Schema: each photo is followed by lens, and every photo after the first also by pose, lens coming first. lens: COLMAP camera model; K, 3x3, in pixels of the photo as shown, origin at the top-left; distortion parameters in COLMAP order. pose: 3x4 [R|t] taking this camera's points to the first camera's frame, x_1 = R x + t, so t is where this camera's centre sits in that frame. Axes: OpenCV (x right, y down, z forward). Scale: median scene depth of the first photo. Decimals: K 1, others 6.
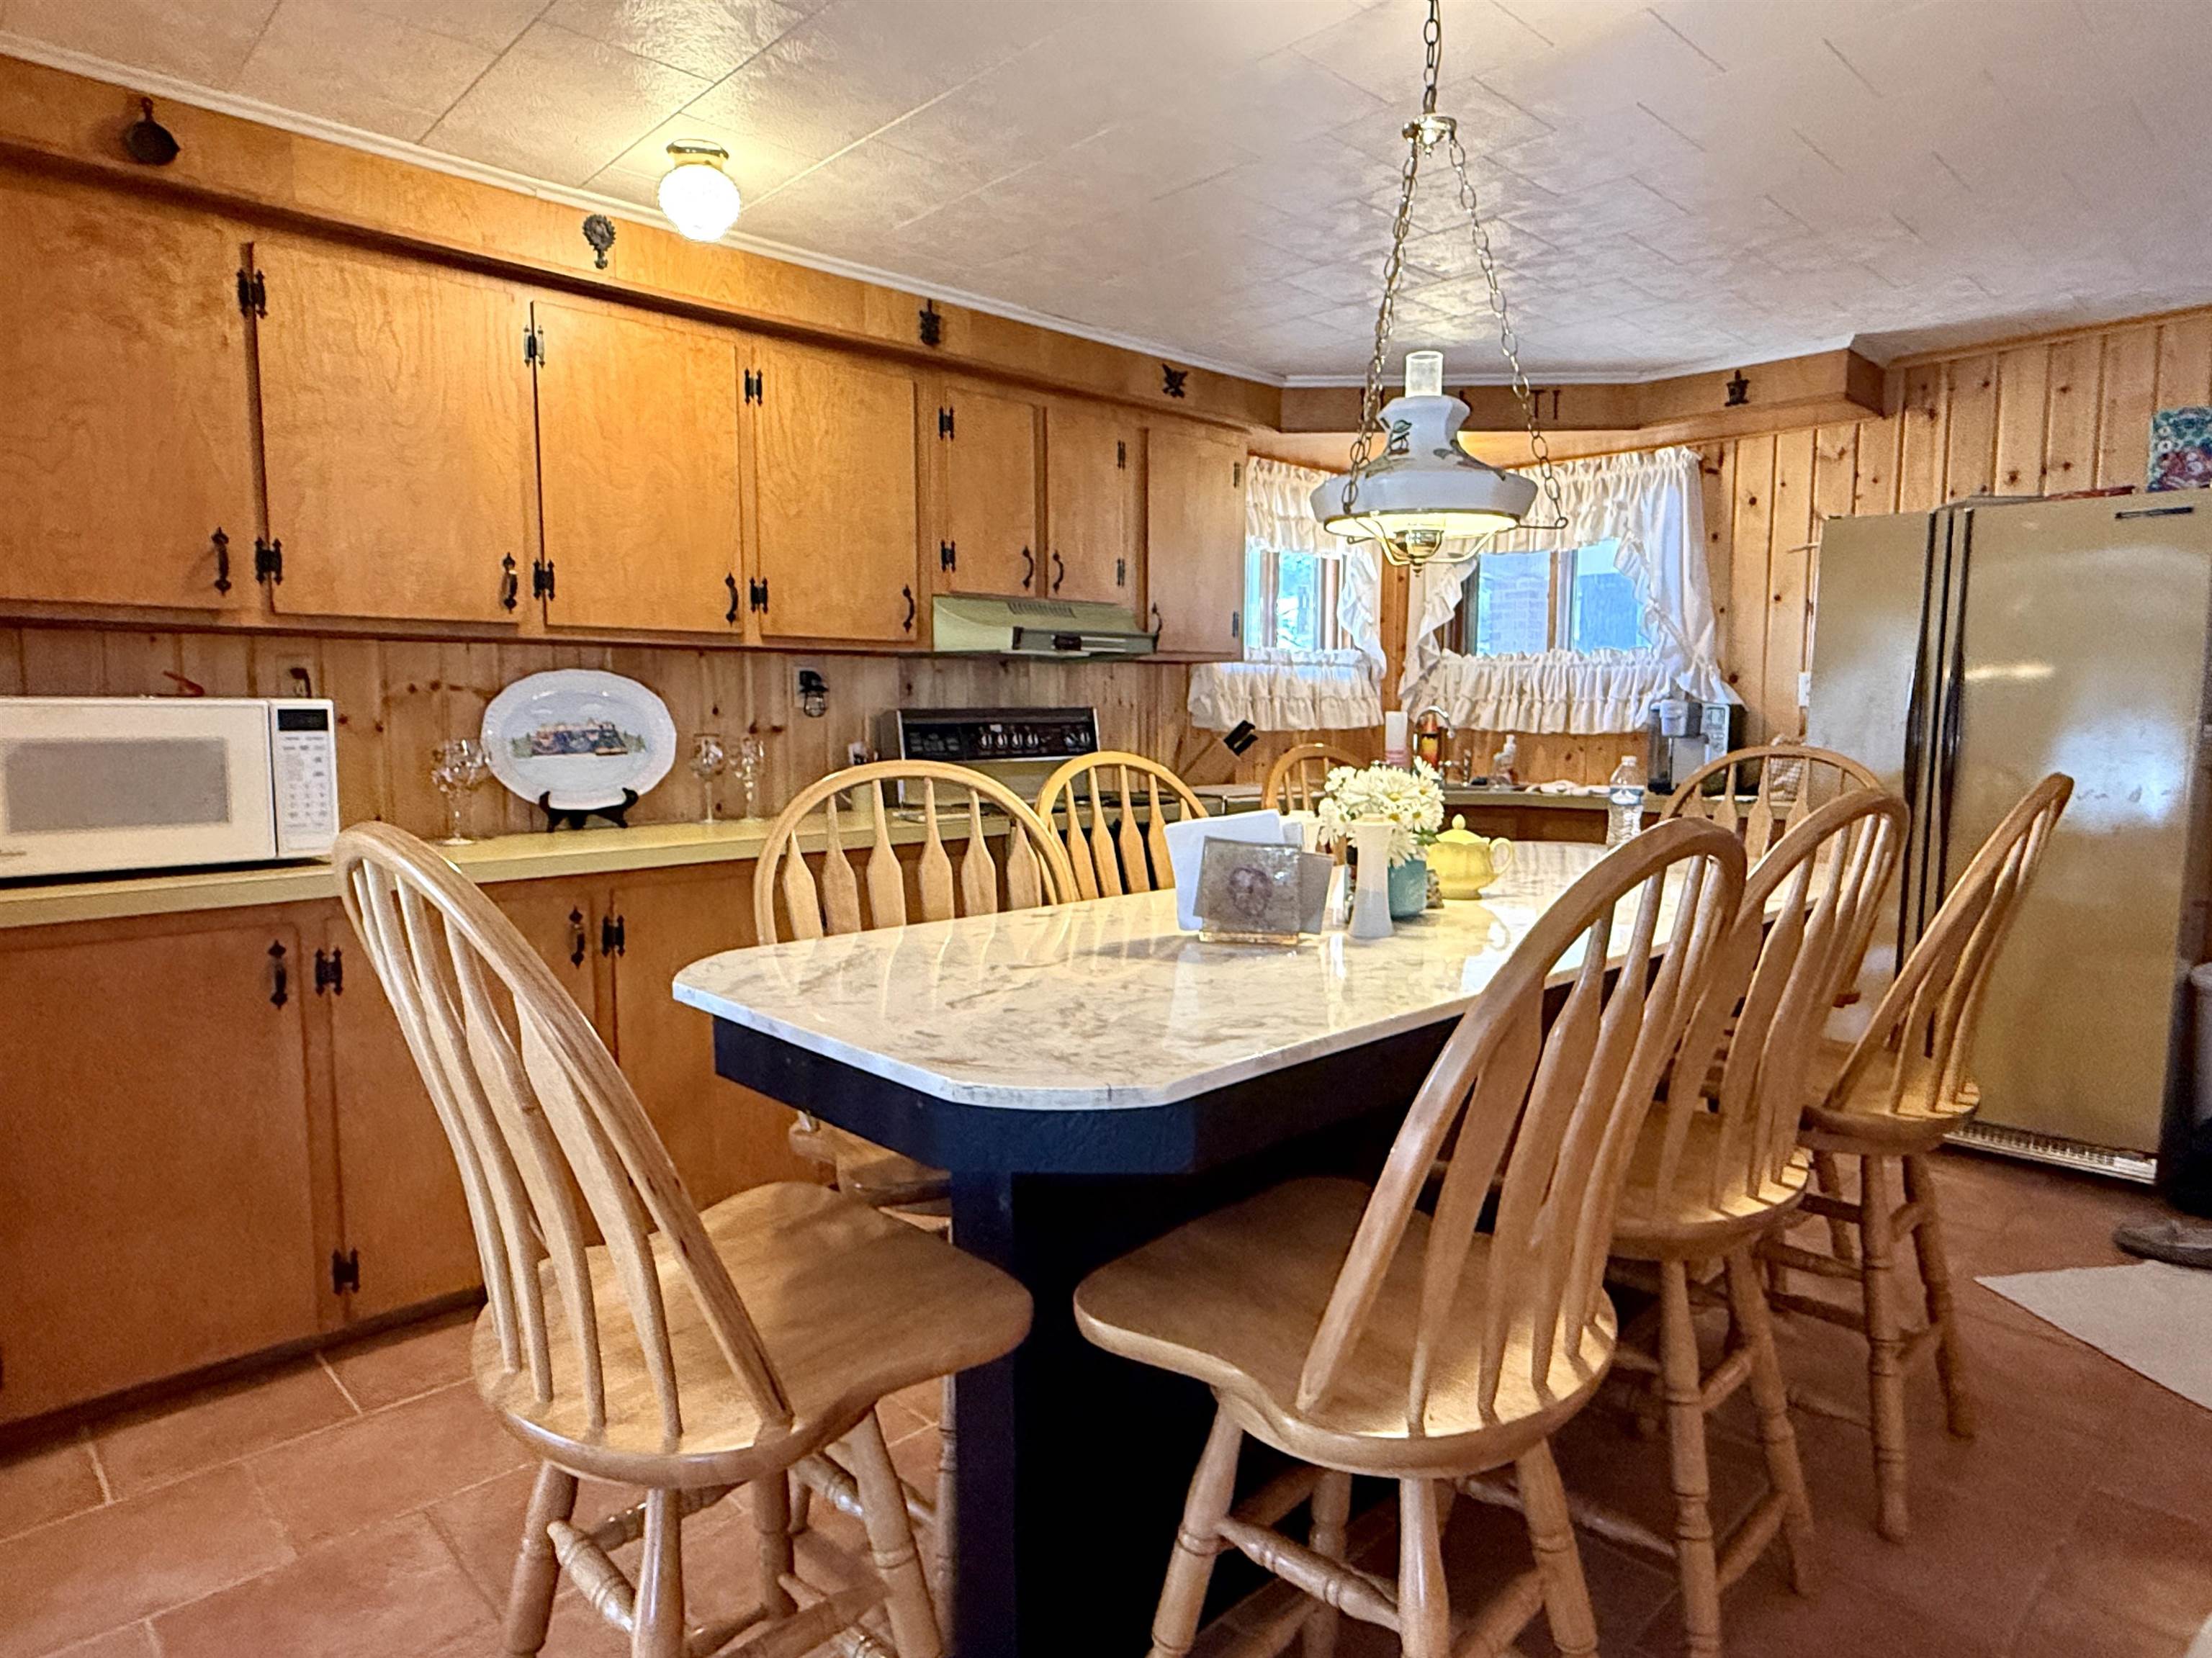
lens RADIAL K [[1292.2, 0, 1099.2], [0, 1292.2, 830.1], [0, 0, 1]] dist [-0.000102, 0.000931]
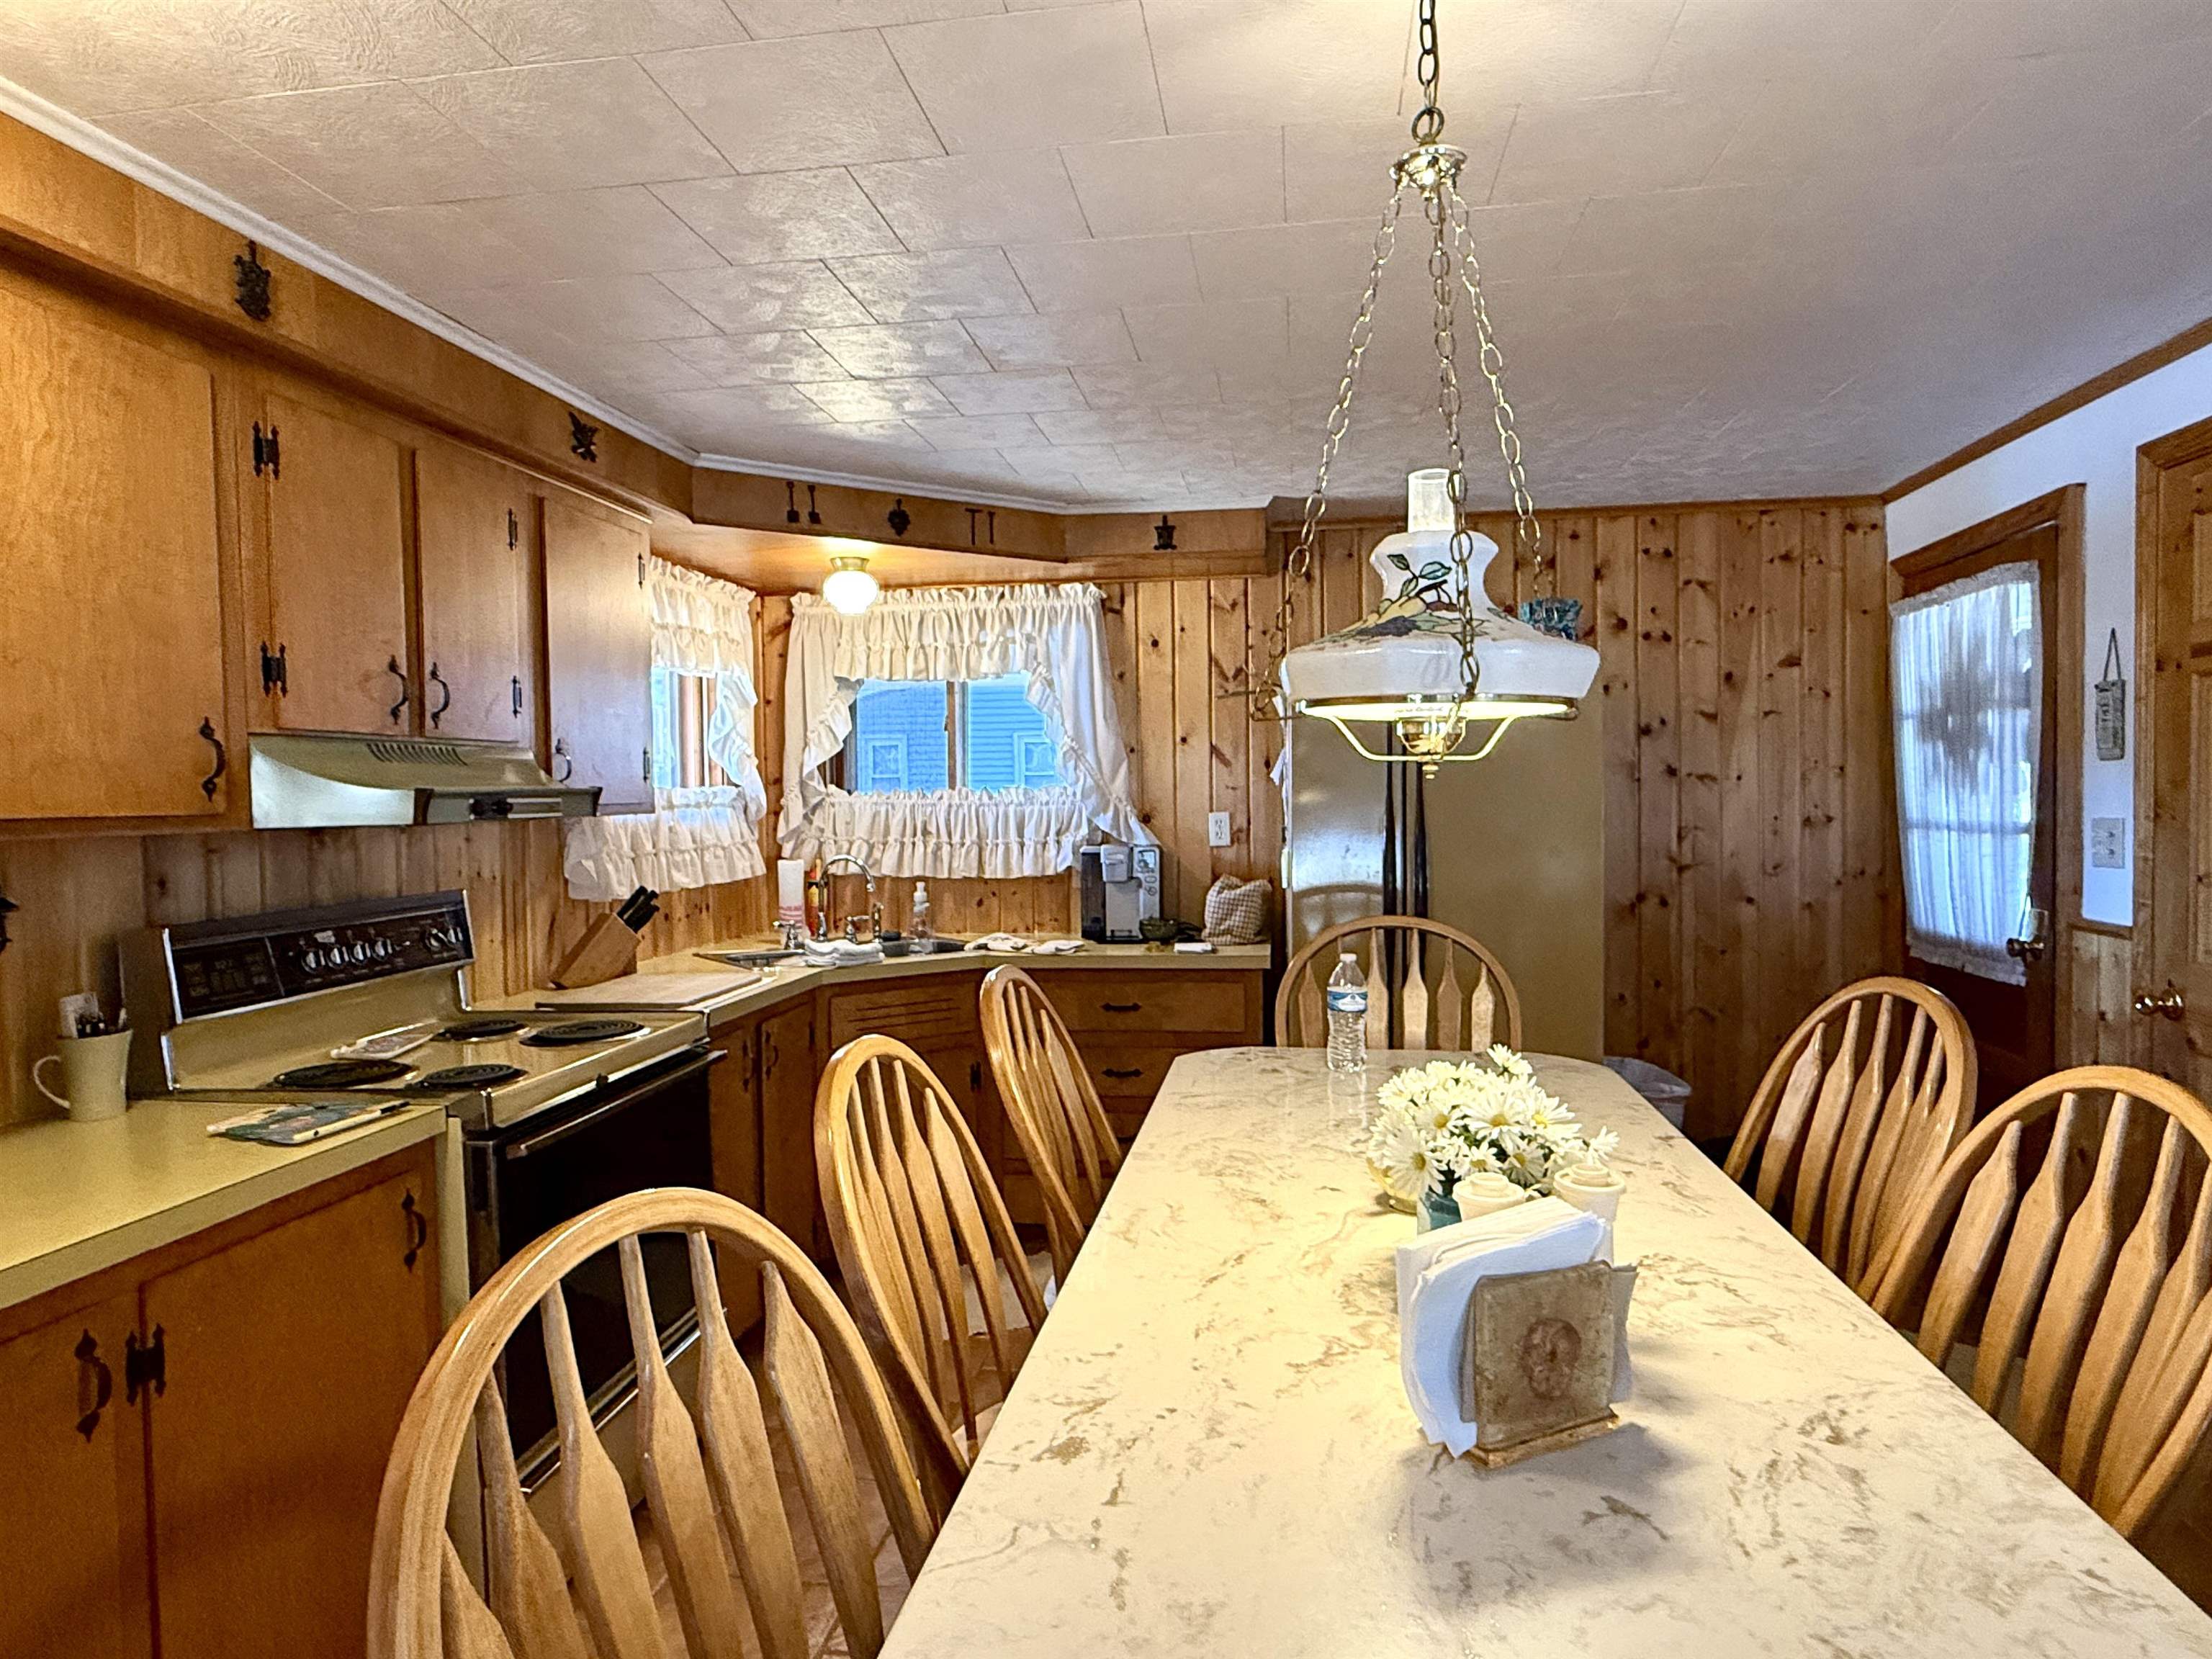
lens RADIAL K [[1292.3, 0, 1099.2], [0, 1292.3, 830.6], [0, 0, 1]] dist [-0.000102, 0.000931]
pose [[0.792964, -0.029614, 0.608548, -0.145700], [0.073488, 0.996175, -0.047281, -0.065926], [-0.604820, 0.082214, 0.792107, 0.244442]]
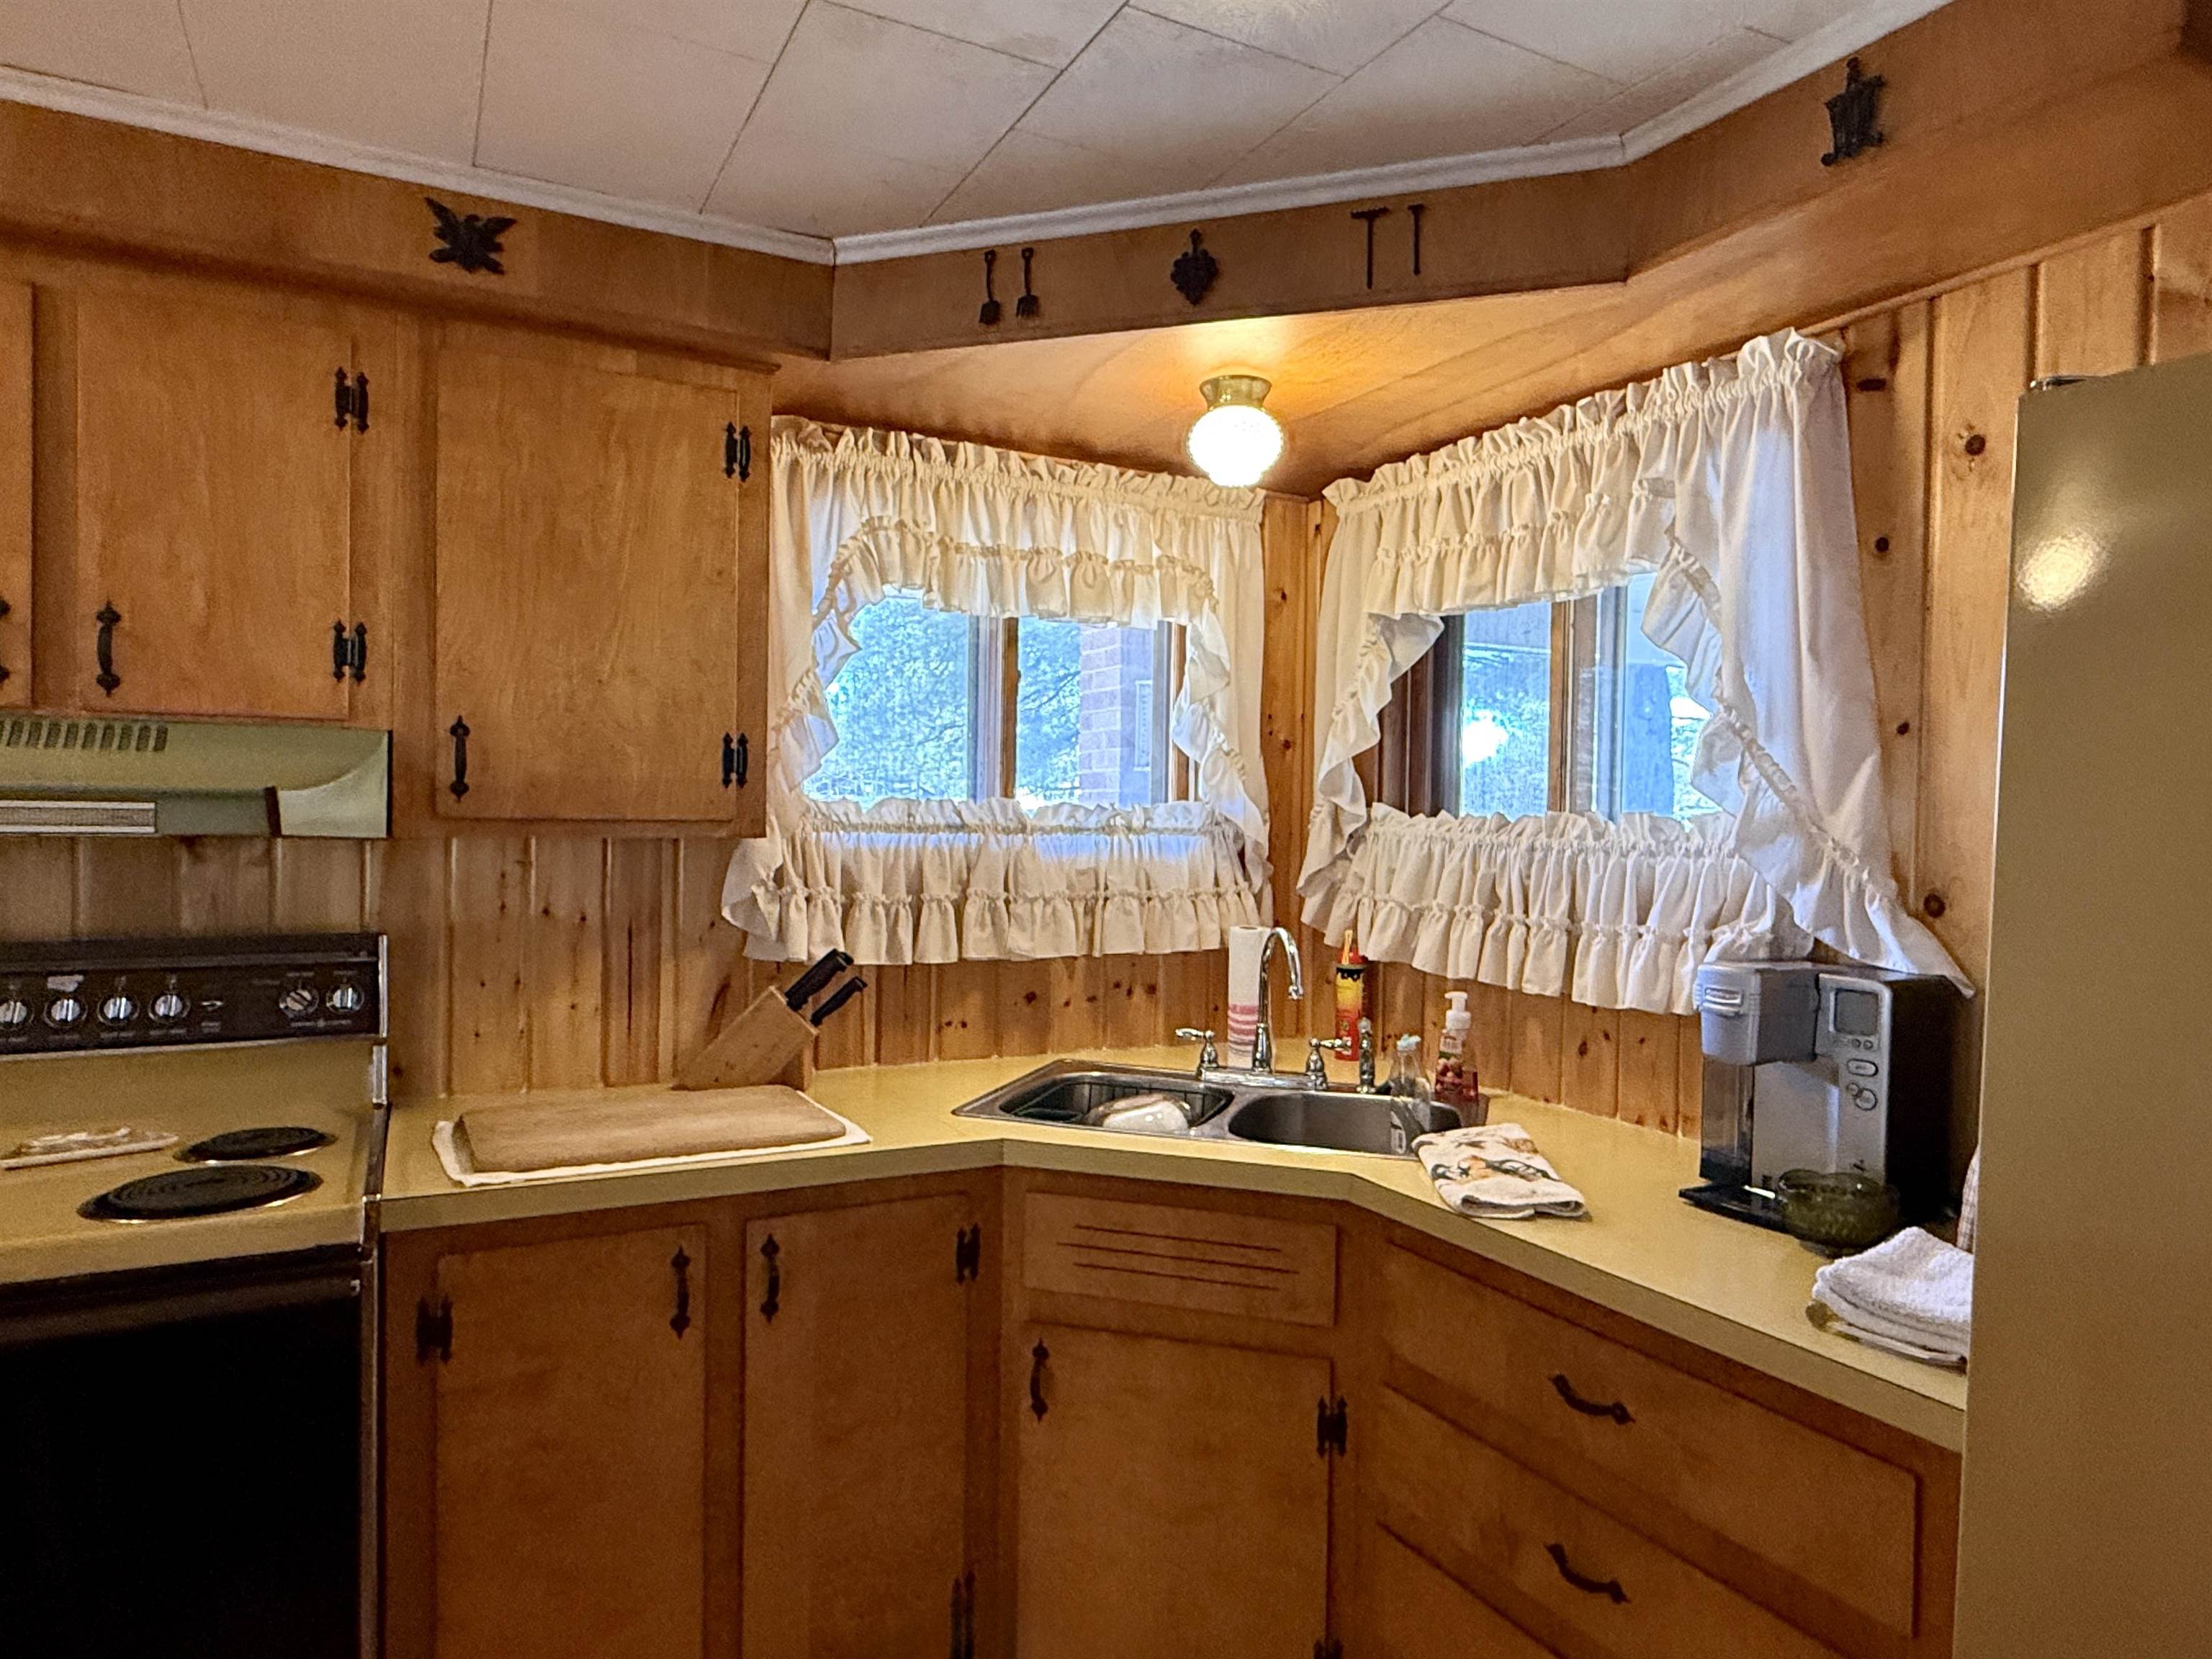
lens RADIAL K [[1341.0, 0, 1097.1], [0, 1341.0, 838.1], [0, 0, 1]] dist [-0.000787, 0.000110]
pose [[0.962092, 0.020756, -0.271933, 0.369824], [-0.042774, 0.996244, -0.075291, -0.099362], [0.269349, 0.084069, 0.959366, 0.565997]]
